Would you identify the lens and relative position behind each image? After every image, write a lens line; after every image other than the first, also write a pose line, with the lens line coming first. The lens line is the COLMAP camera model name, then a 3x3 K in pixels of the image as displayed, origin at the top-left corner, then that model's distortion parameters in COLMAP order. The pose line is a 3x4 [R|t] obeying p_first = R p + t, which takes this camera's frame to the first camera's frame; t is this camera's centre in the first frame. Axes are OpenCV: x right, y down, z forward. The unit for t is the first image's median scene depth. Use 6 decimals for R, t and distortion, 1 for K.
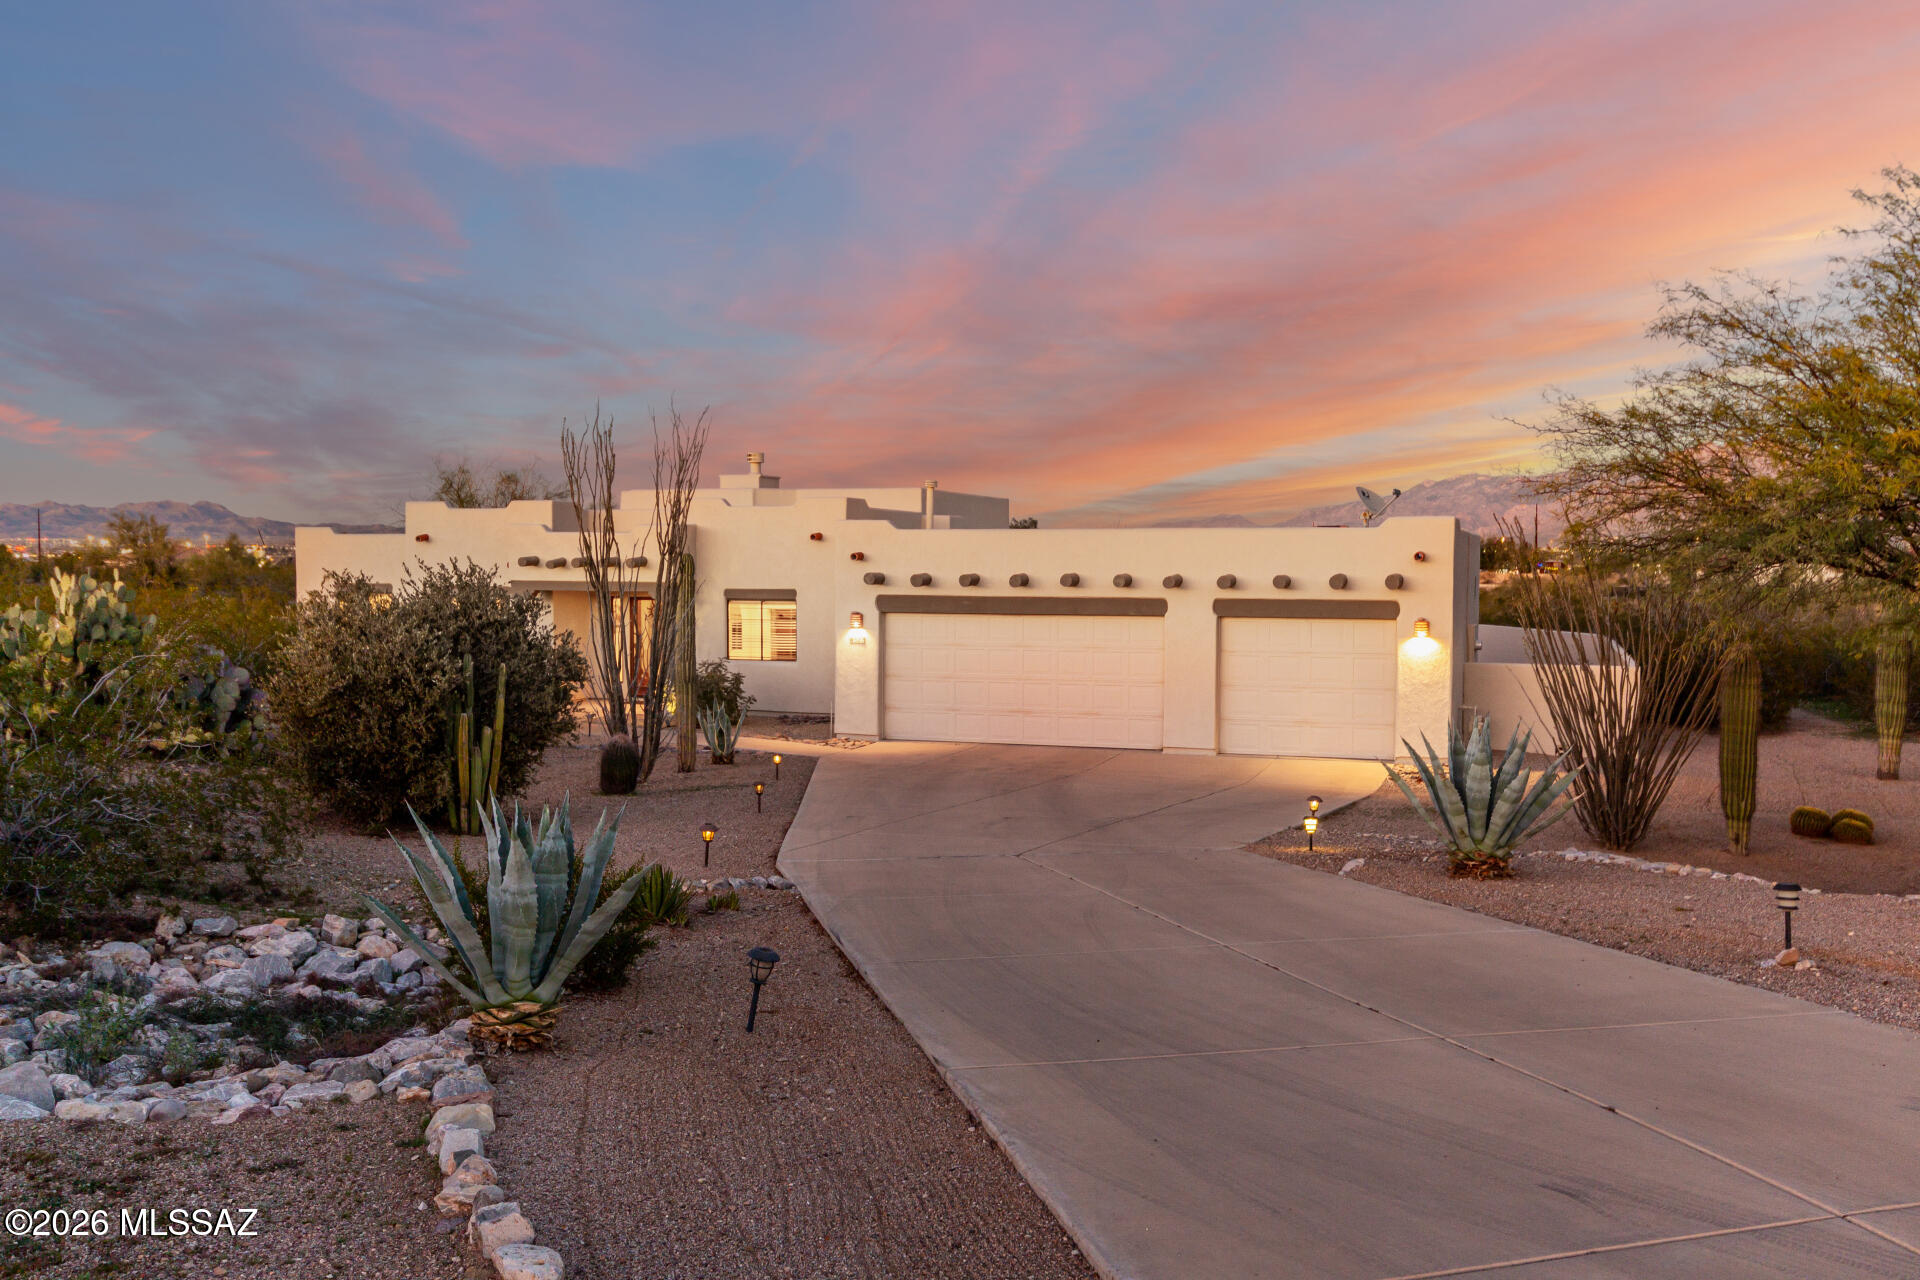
lens RADIAL K [[1747.6, 0, 957.9], [0, 1747.6, 637.6], [0, 0, 1]] dist [0.005434, 0.000000]
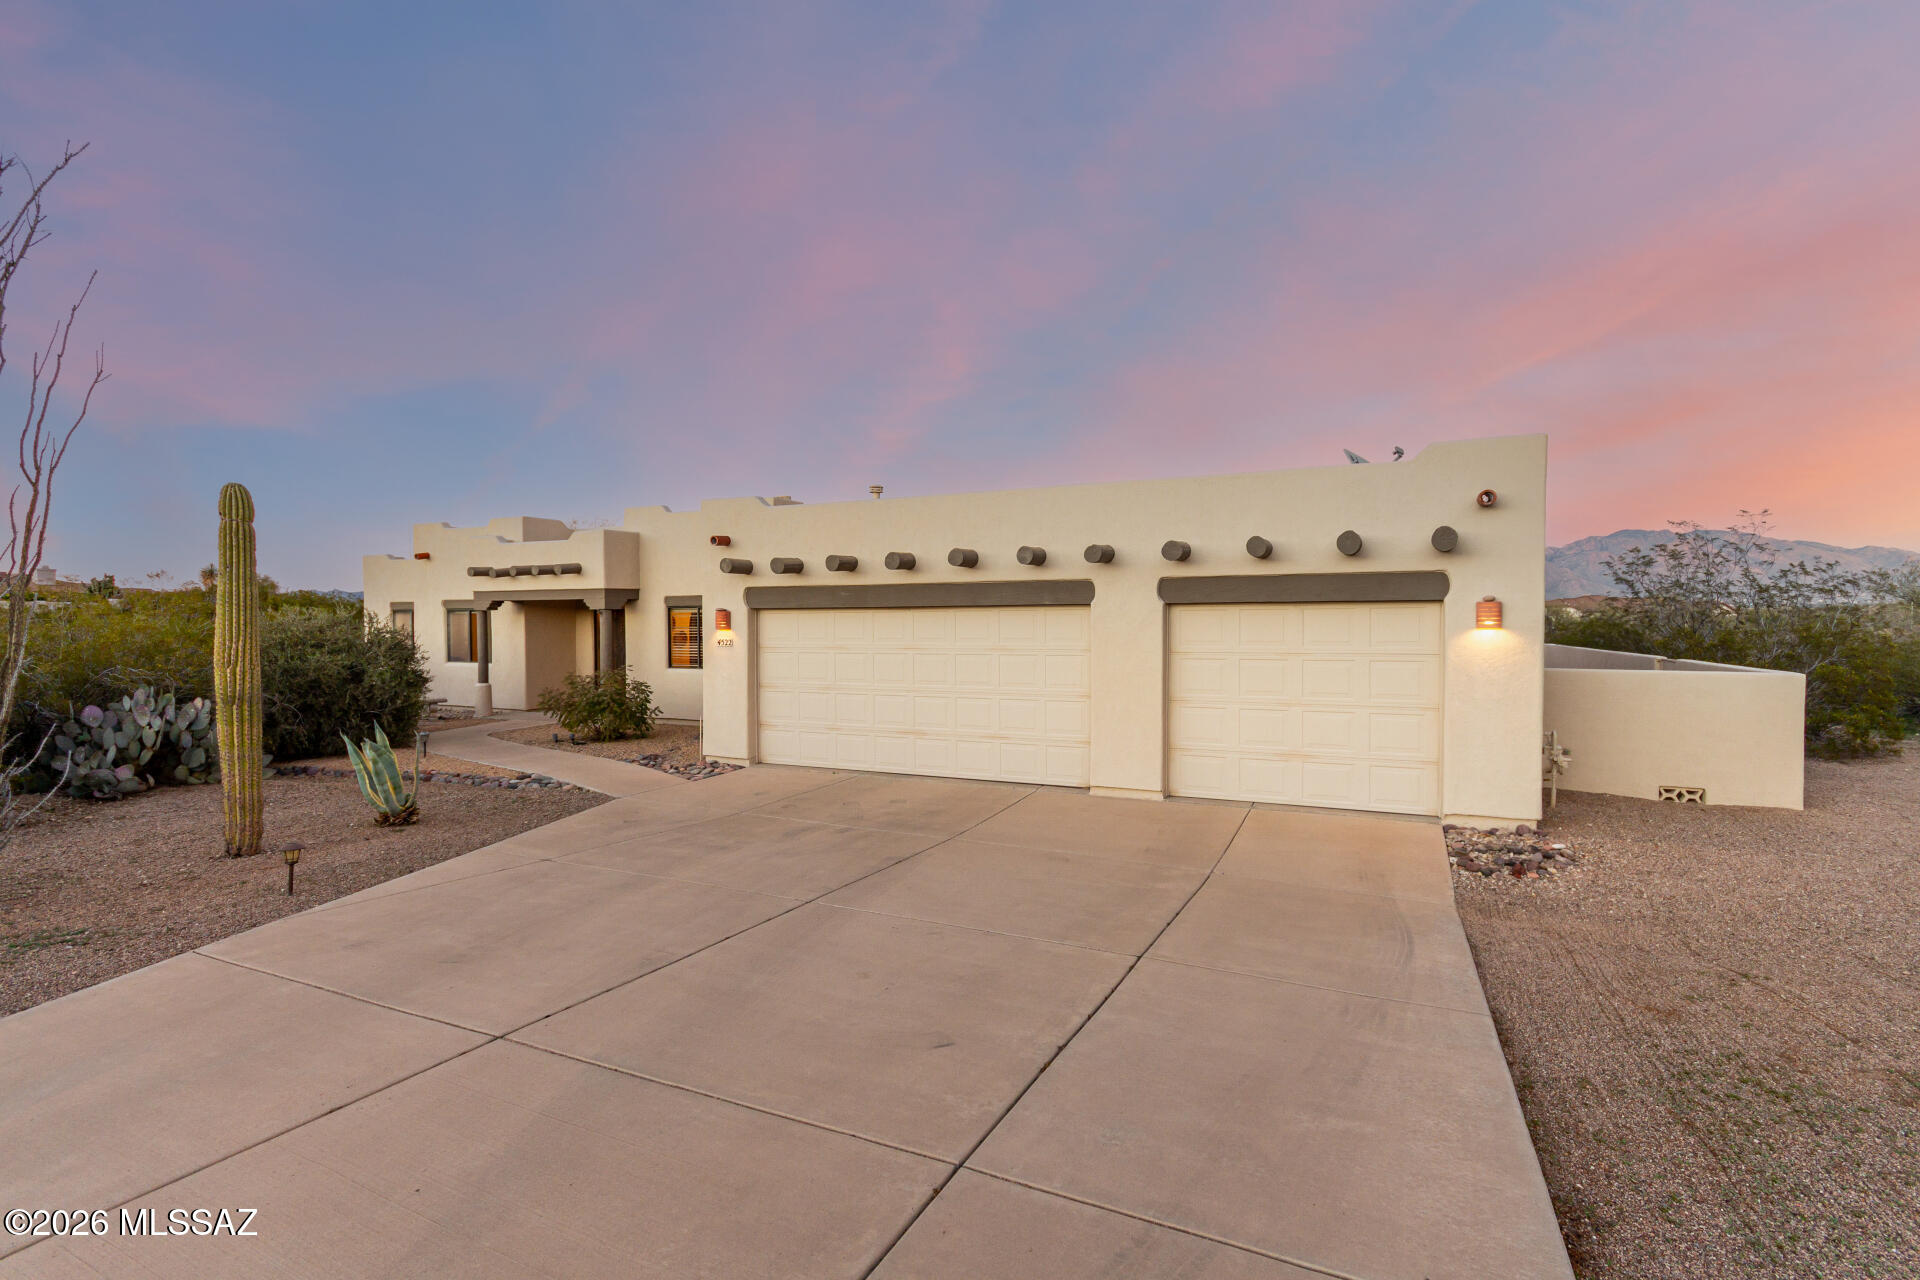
lens RADIAL K [[929.4, 0, 962.9], [0, 929.4, 641.2], [0, 0, 1]] dist [0.010416, -0.001441]
pose [[0.996877, -0.004446, -0.078840, 0.175745], [0.002930, 0.999809, -0.019331, 0.018507], [0.078911, 0.019039, 0.996700, 1.120633]]
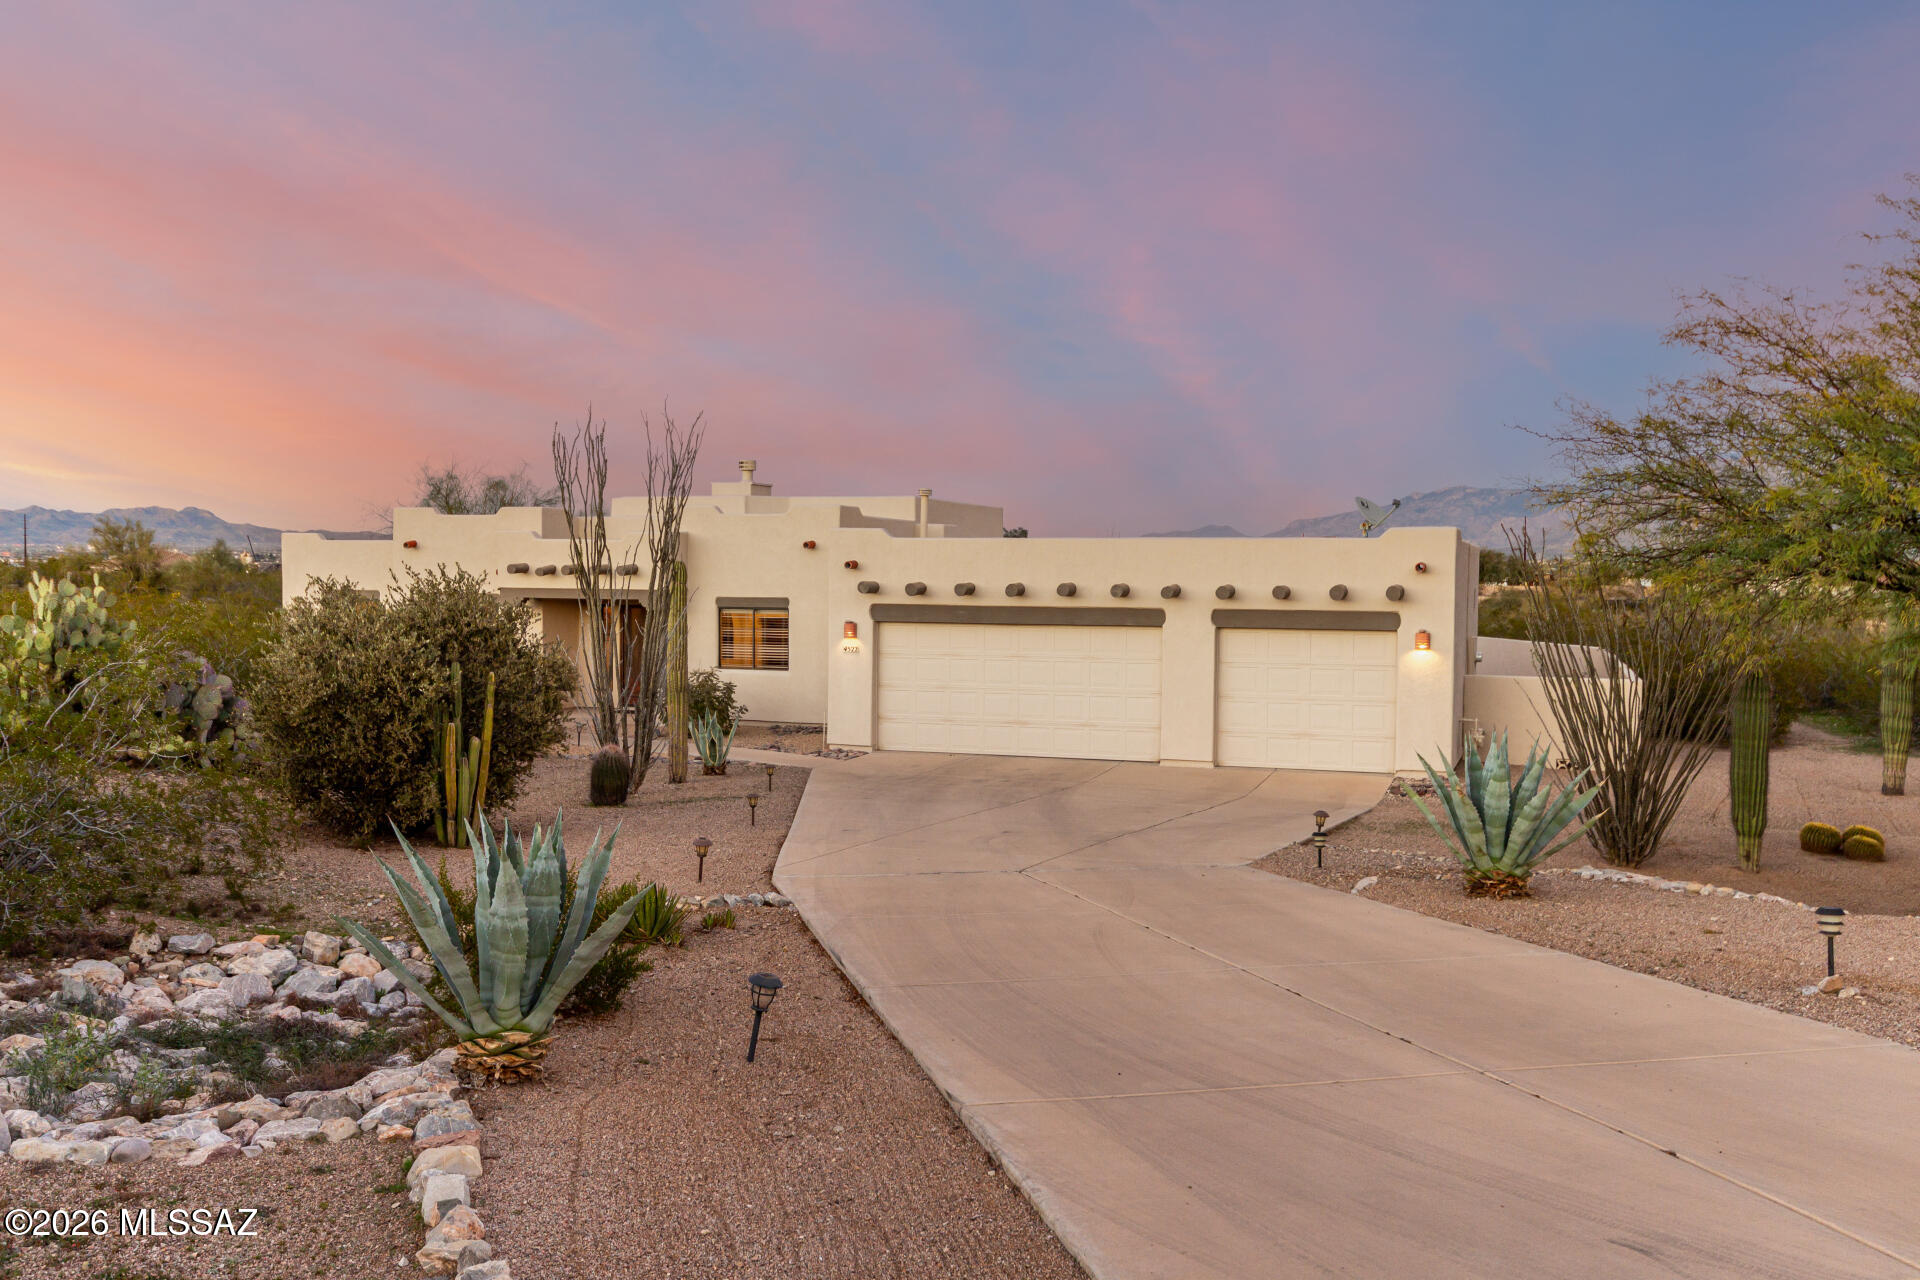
lens RADIAL K [[1747.6, 0, 960.0], [0, 1747.6, 639.9], [0, 0, 1]] dist [0.005434, 0.000000]
pose [[0.999963, 0.004274, 0.007425, -0.006242], [-0.004242, 0.999982, -0.004353, -0.000122], [-0.007443, 0.004322, 0.999963, 0.022294]]
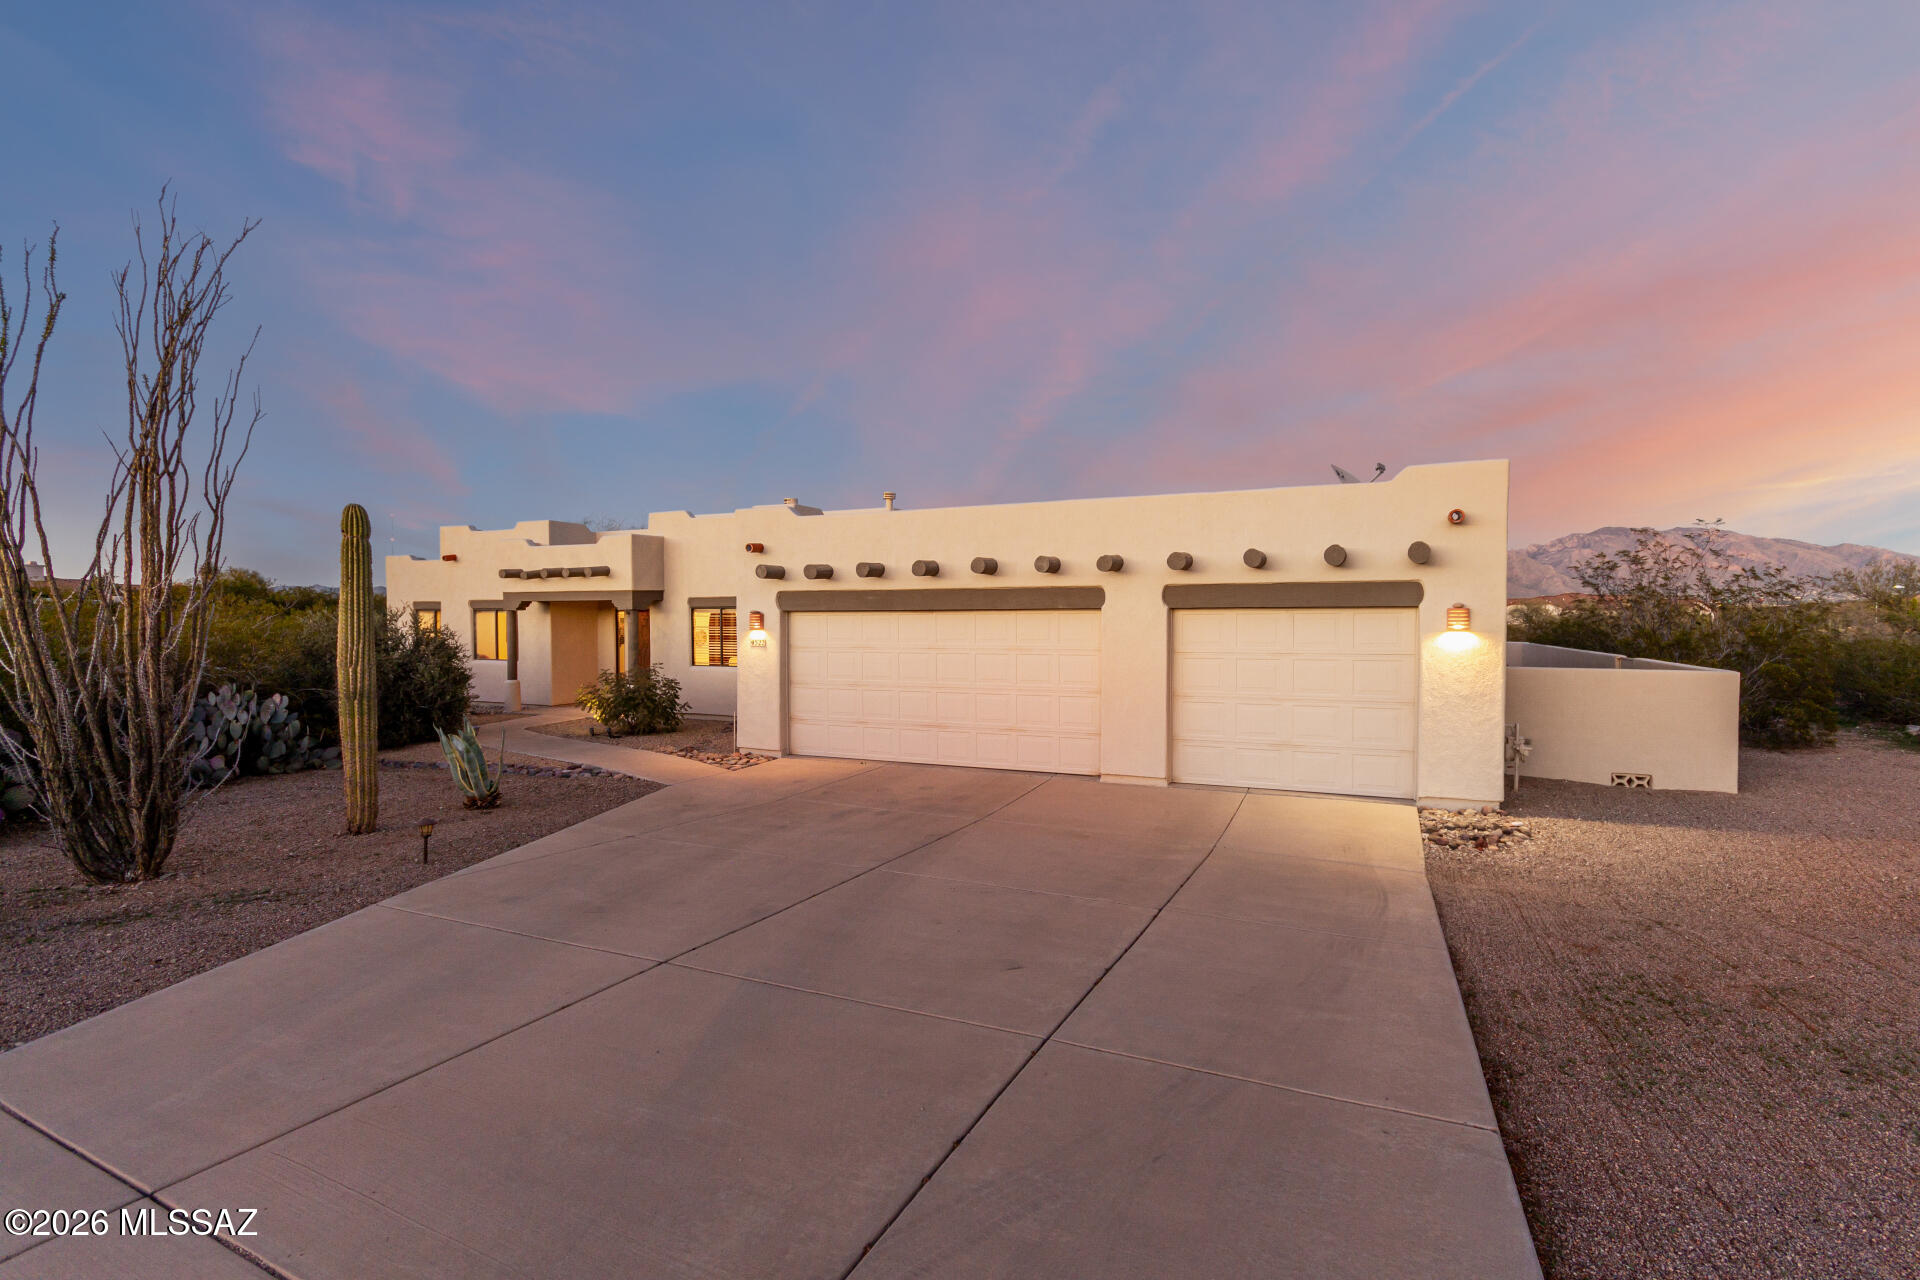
lens RADIAL K [[929.4, 0, 965.4], [0, 929.4, 641.4], [0, 0, 1]] dist [0.010416, -0.001441]
pose [[0.997930, -0.003622, -0.064206, 0.153370], [0.002682, 0.999888, -0.014727, 0.015650], [0.064252, 0.014524, 0.997828, 1.050553]]
